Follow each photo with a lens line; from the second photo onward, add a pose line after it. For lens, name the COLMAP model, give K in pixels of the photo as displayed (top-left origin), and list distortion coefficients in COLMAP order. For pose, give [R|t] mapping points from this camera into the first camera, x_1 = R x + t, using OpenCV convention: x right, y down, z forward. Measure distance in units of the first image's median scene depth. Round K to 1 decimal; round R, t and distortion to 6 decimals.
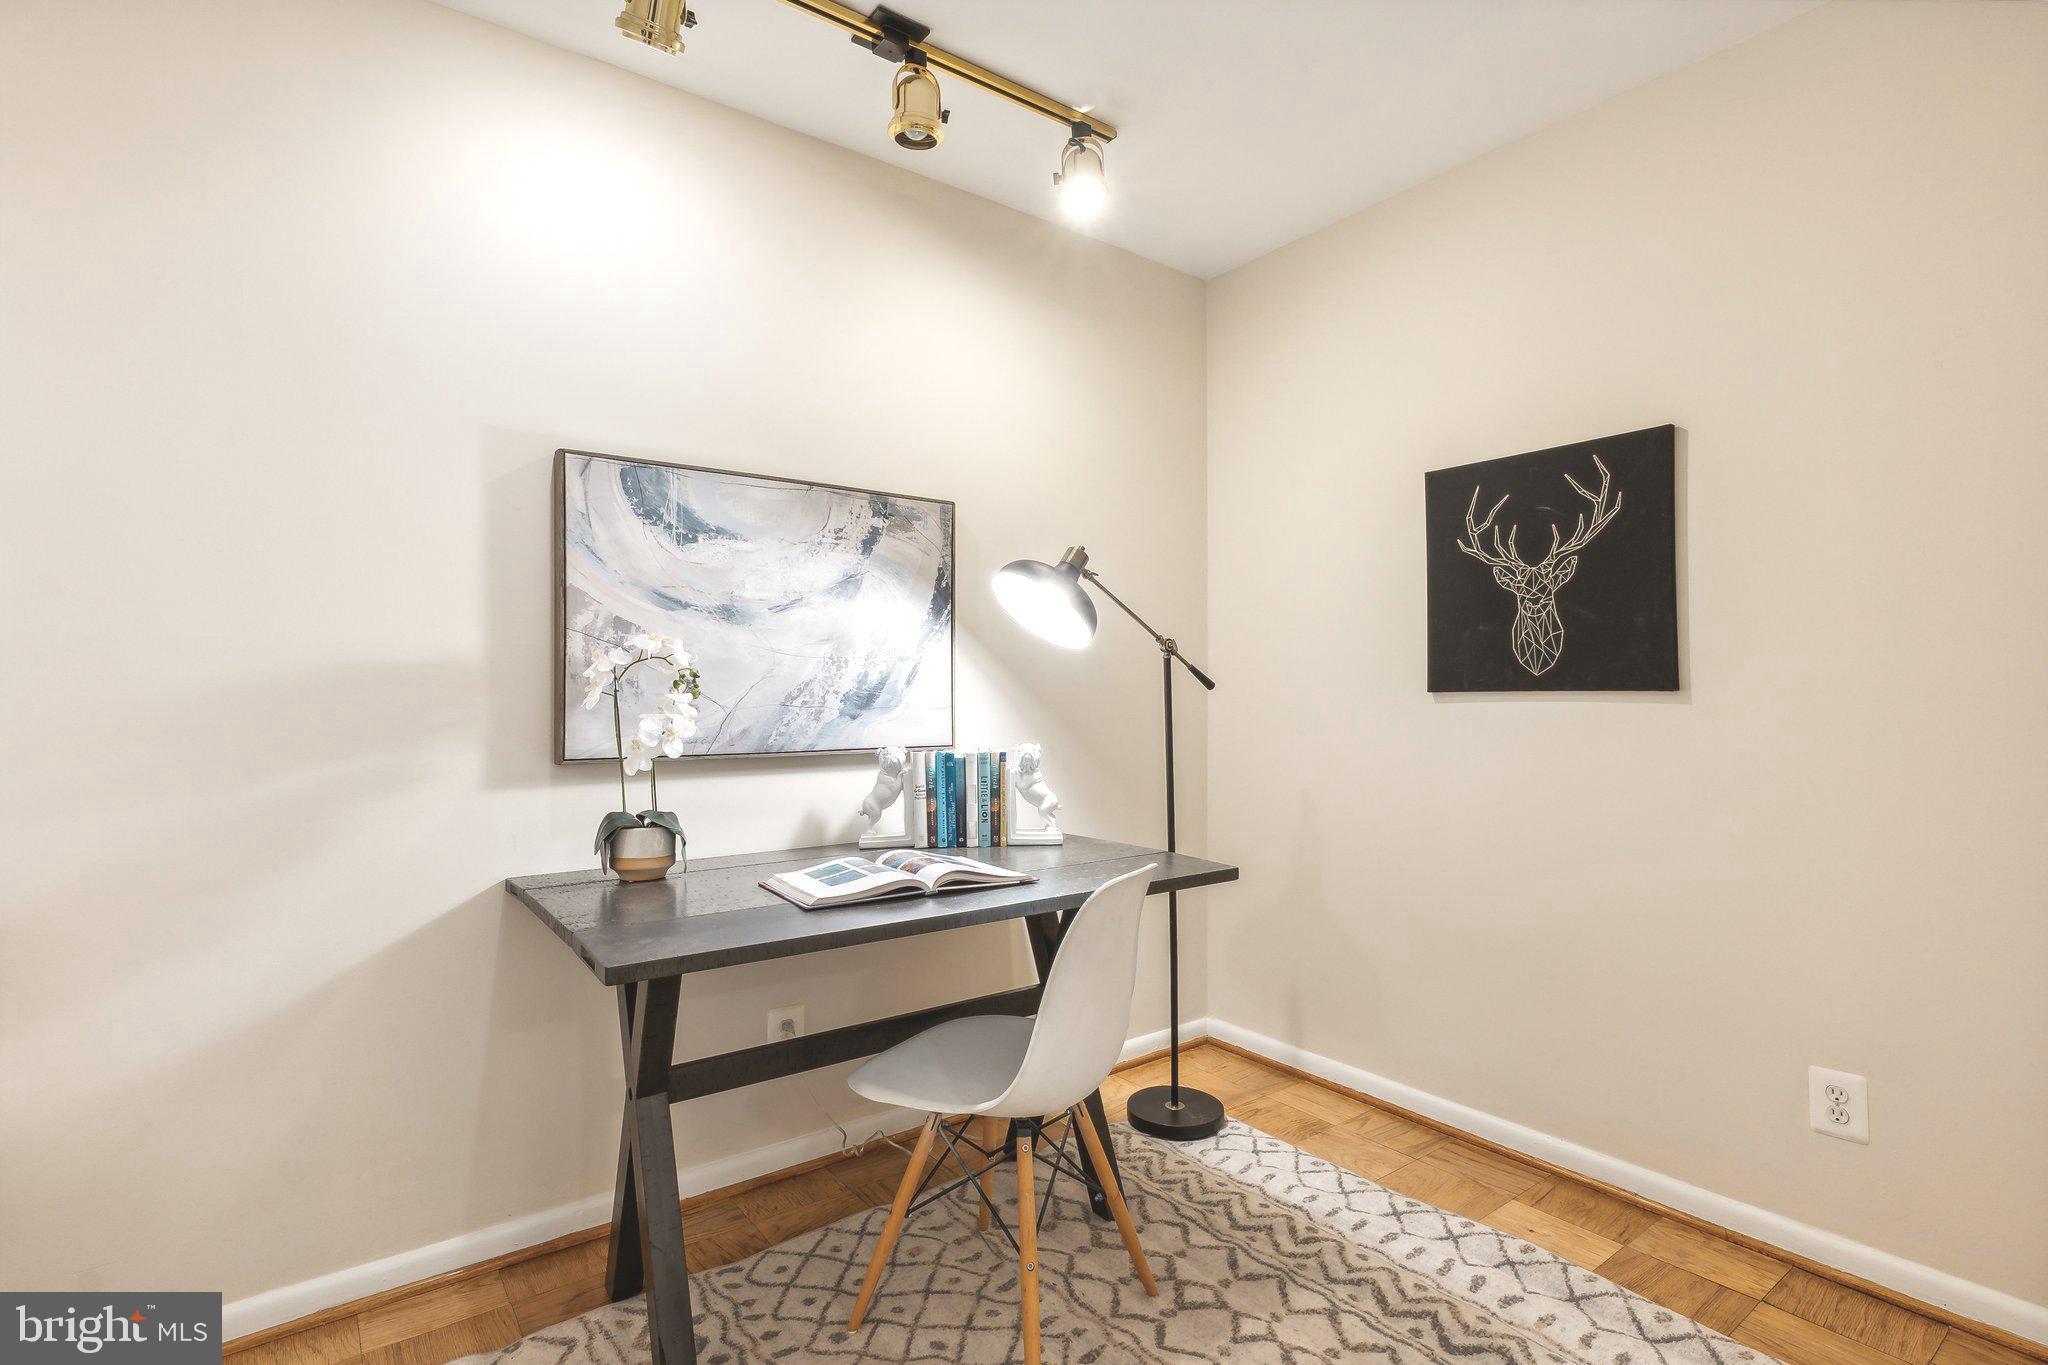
lens RADIAL K [[986.3, 0, 1033.5], [0, 986.3, 687.2], [0, 0, 1]] dist [-0.011778, 0.000925]
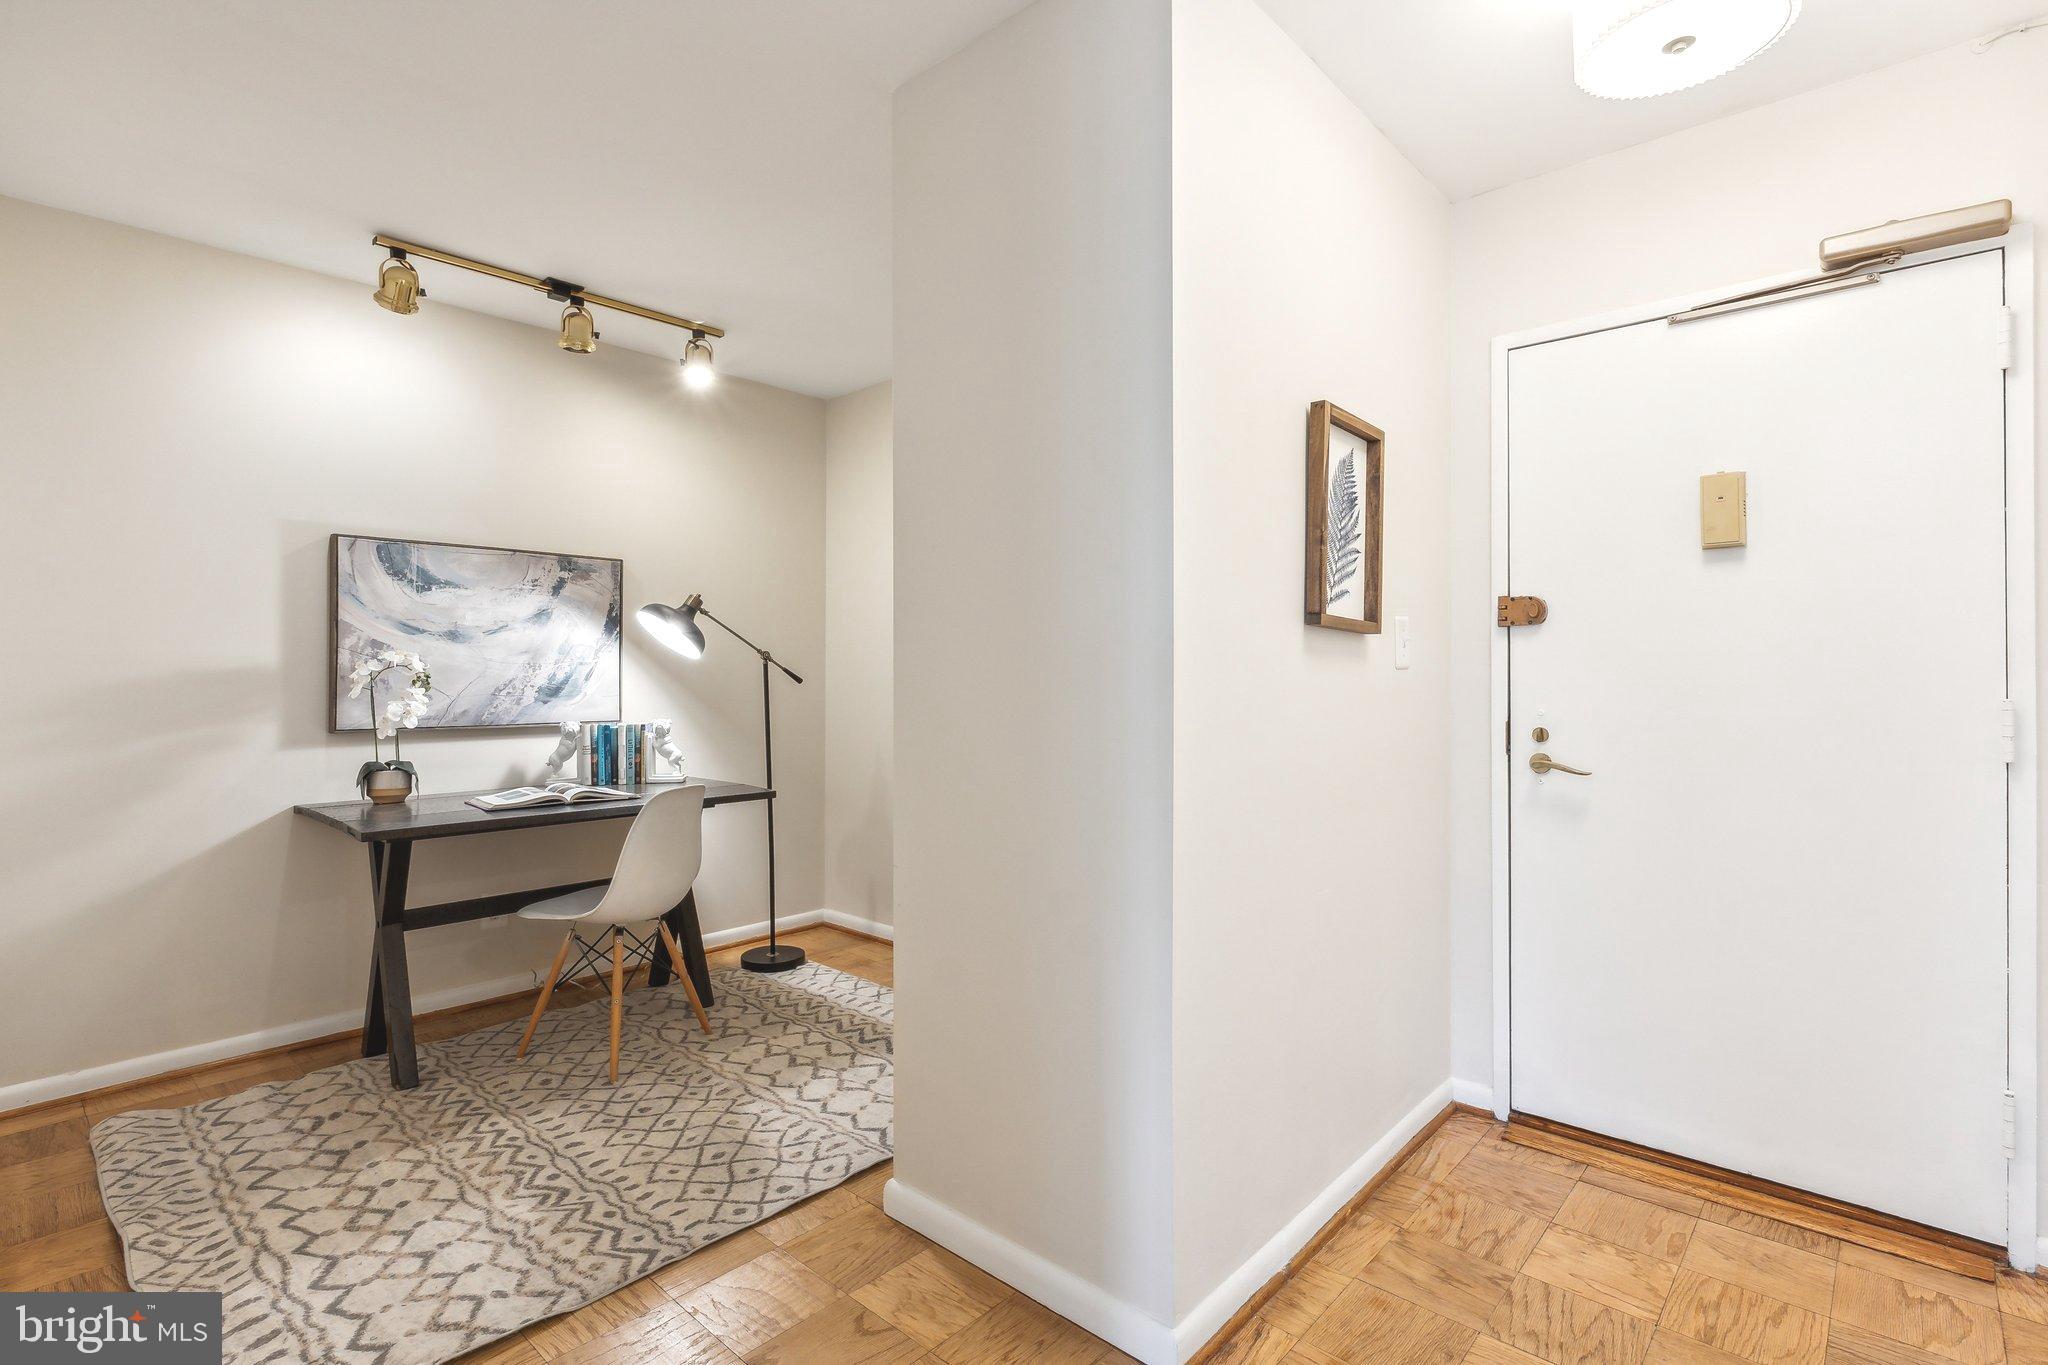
lens RADIAL K [[958.6, 0, 1022.6], [0, 958.6, 662.3], [0, 0, 1]] dist [-0.008412, -0.000536]
pose [[0.982115, 0.004949, 0.188216, 0.302775], [-0.003604, 0.999965, -0.007489, -0.026498], [-0.188246, 0.006677, 0.982099, -0.680303]]
